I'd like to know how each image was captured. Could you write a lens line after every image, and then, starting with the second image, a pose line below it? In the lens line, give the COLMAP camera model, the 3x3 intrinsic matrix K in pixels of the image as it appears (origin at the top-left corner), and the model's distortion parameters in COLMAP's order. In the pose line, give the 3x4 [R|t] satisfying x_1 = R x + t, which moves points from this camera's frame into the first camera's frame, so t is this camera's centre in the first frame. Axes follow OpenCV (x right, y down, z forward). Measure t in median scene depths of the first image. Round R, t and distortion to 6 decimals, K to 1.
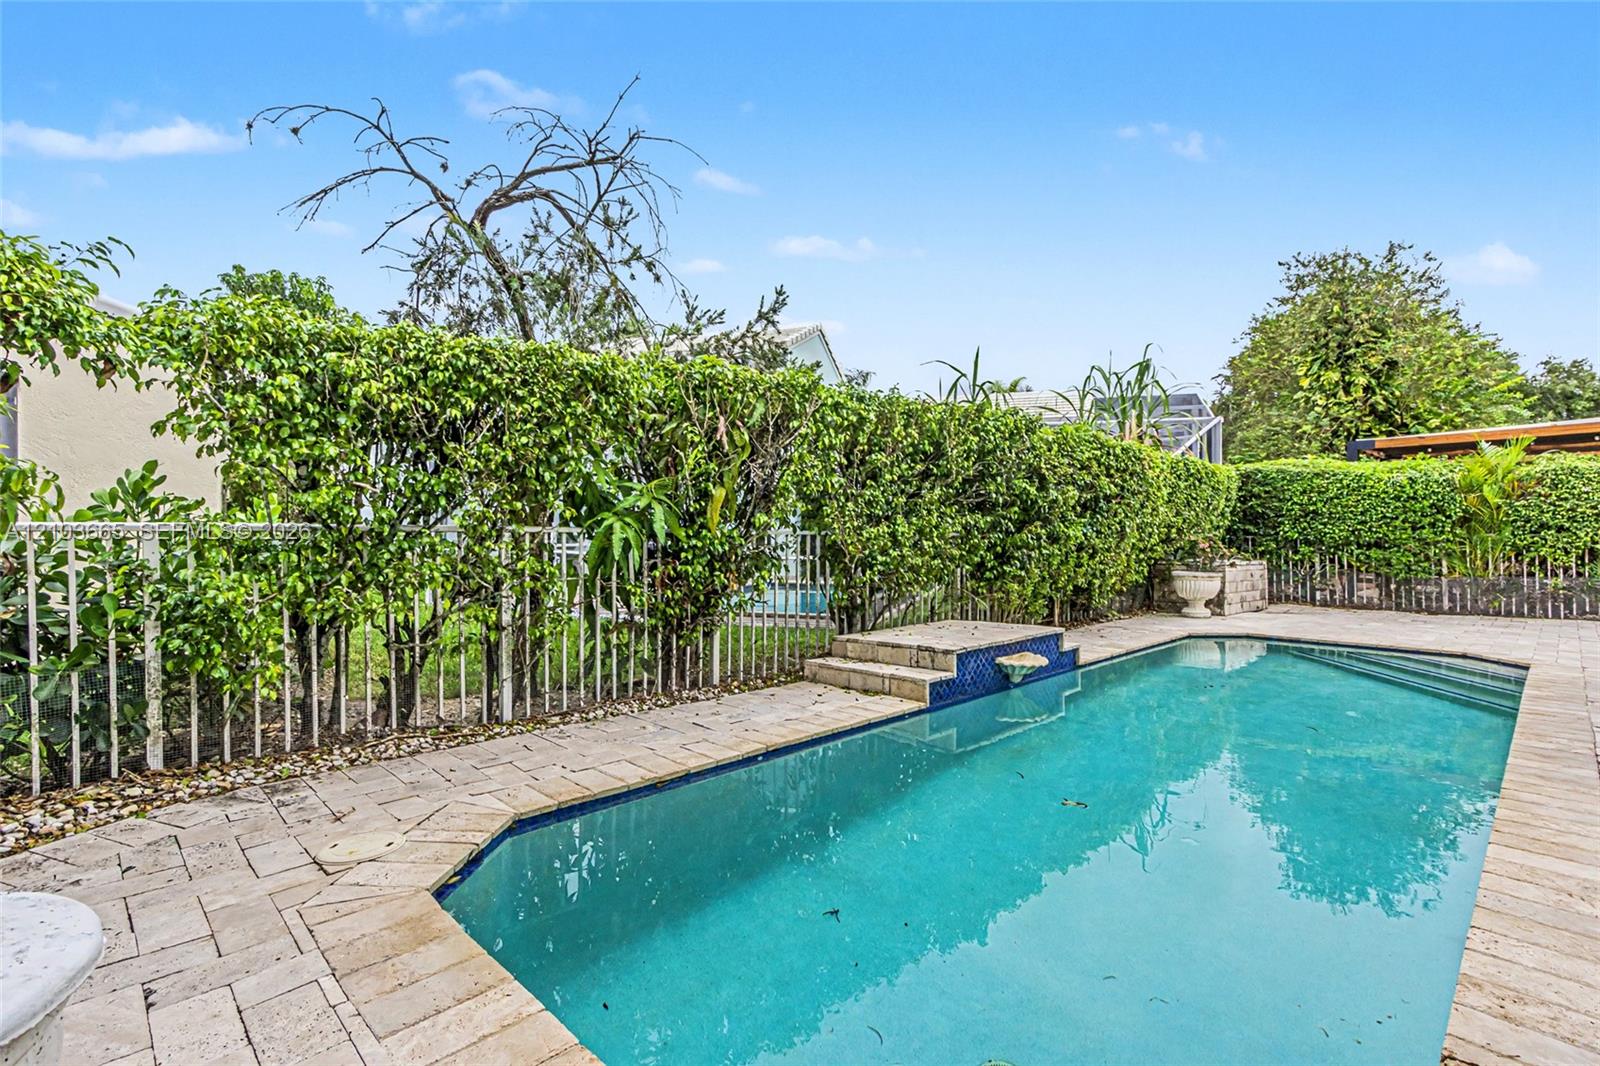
lens RADIAL K [[740.0, 0, 802.2], [0, 740.0, 538.6], [0, 0, 1]] dist [-0.001986, -0.000563]
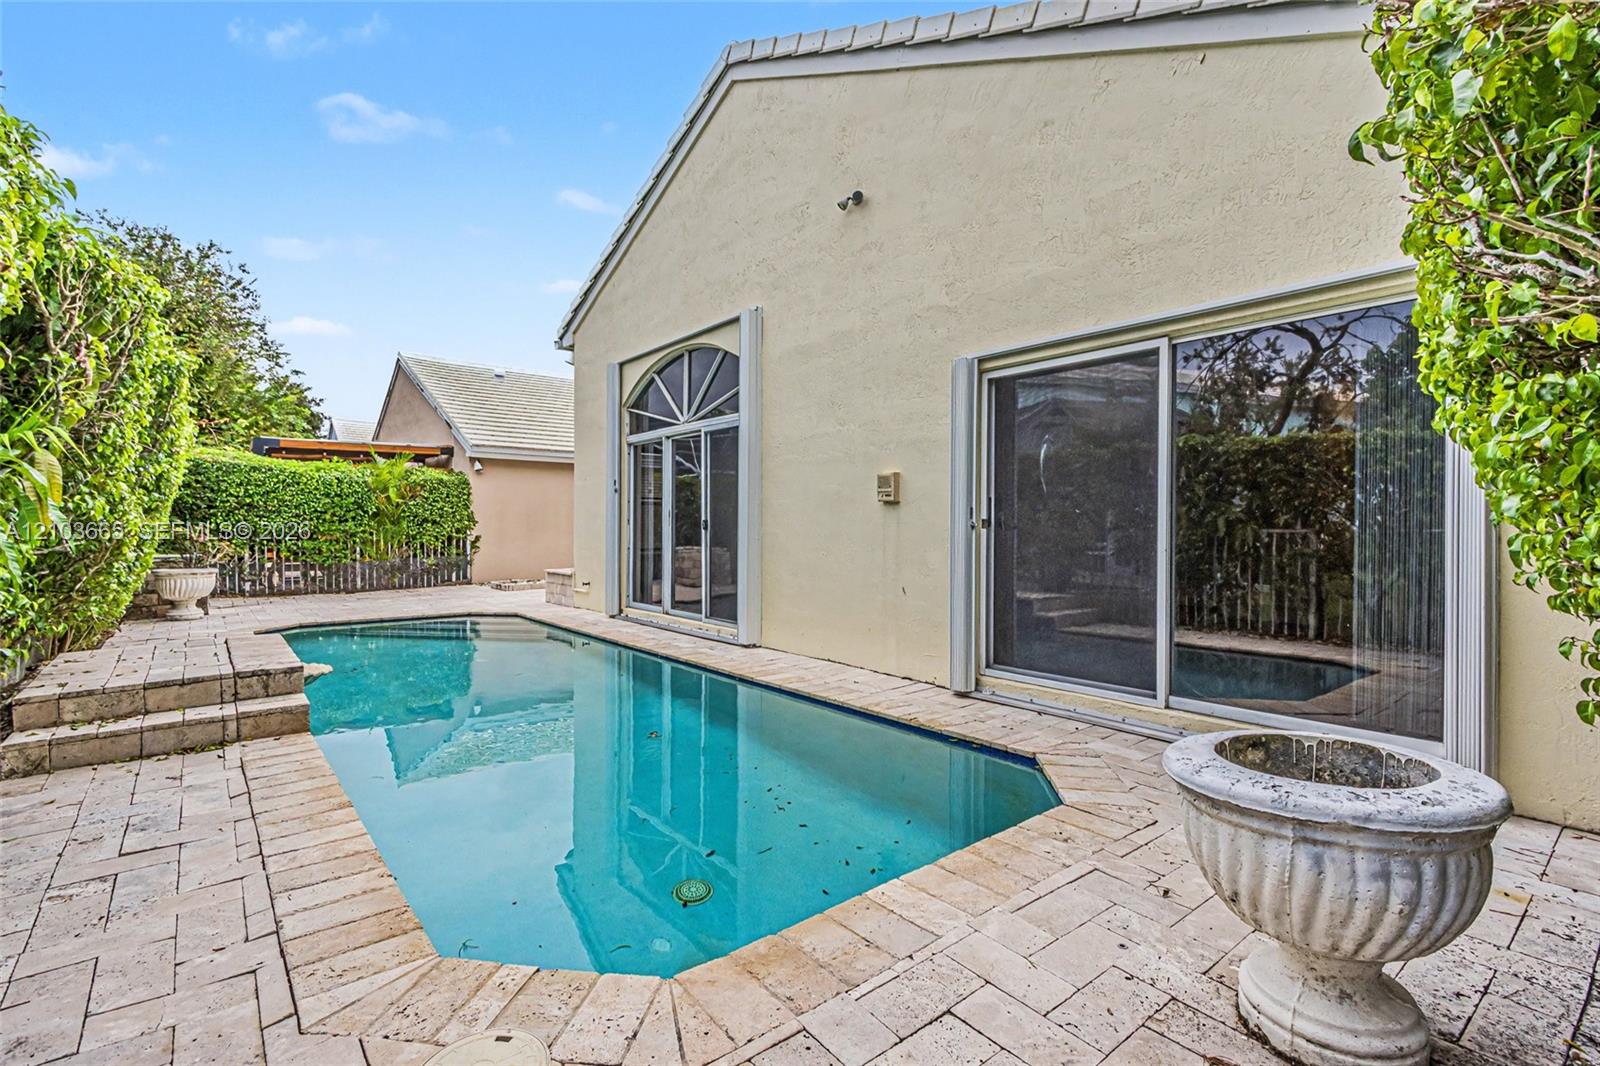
lens RADIAL K [[733.2, 0, 800.0], [0, 733.2, 533.0], [0, 0, 1]] dist [0.004893, 0.000101]
pose [[0.097732, -0.011417, 0.995147, -0.270965], [0.006489, 0.999920, 0.010834, -0.003194], [-0.995192, 0.005398, 0.097798, 0.164839]]
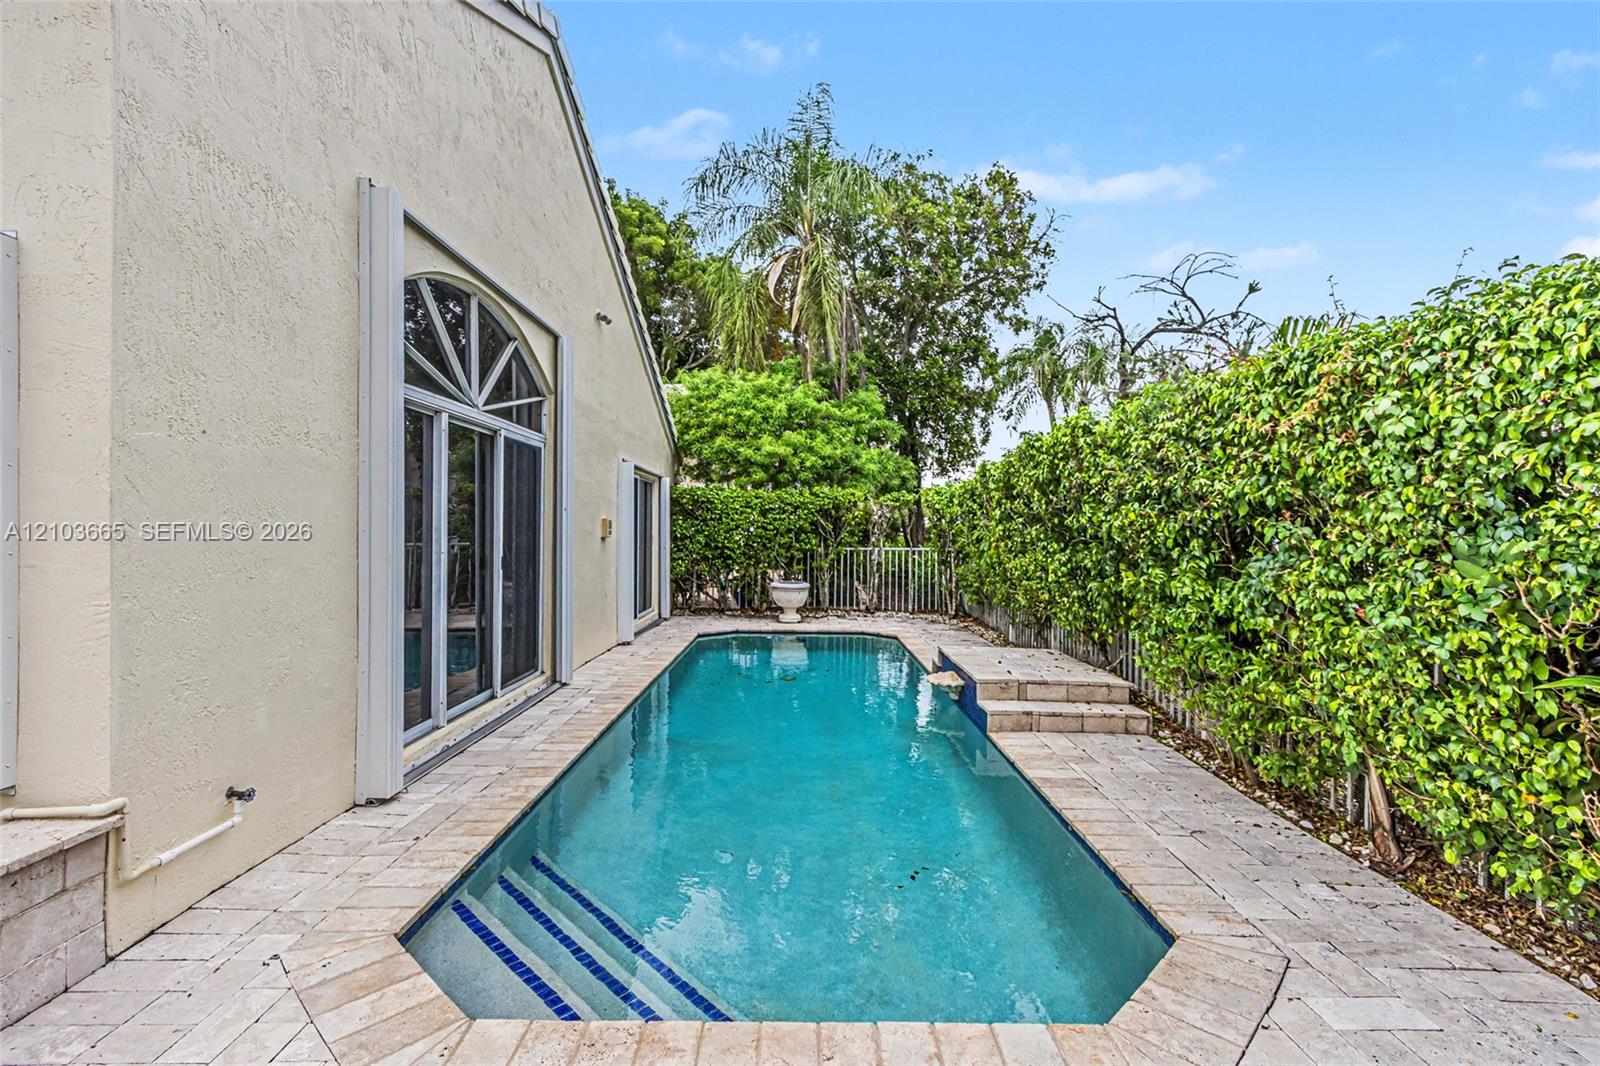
lens RADIAL K [[748.2, 0, 804.5], [0, 748.2, 534.6], [0, 0, 1]] dist [0.003747, -0.001251]
pose [[-0.700910, 0.000090, -0.713249, 0.652329], [-0.011022, 0.999879, 0.010959, -0.032595], [0.713164, 0.015543, -0.700825, 0.844722]]
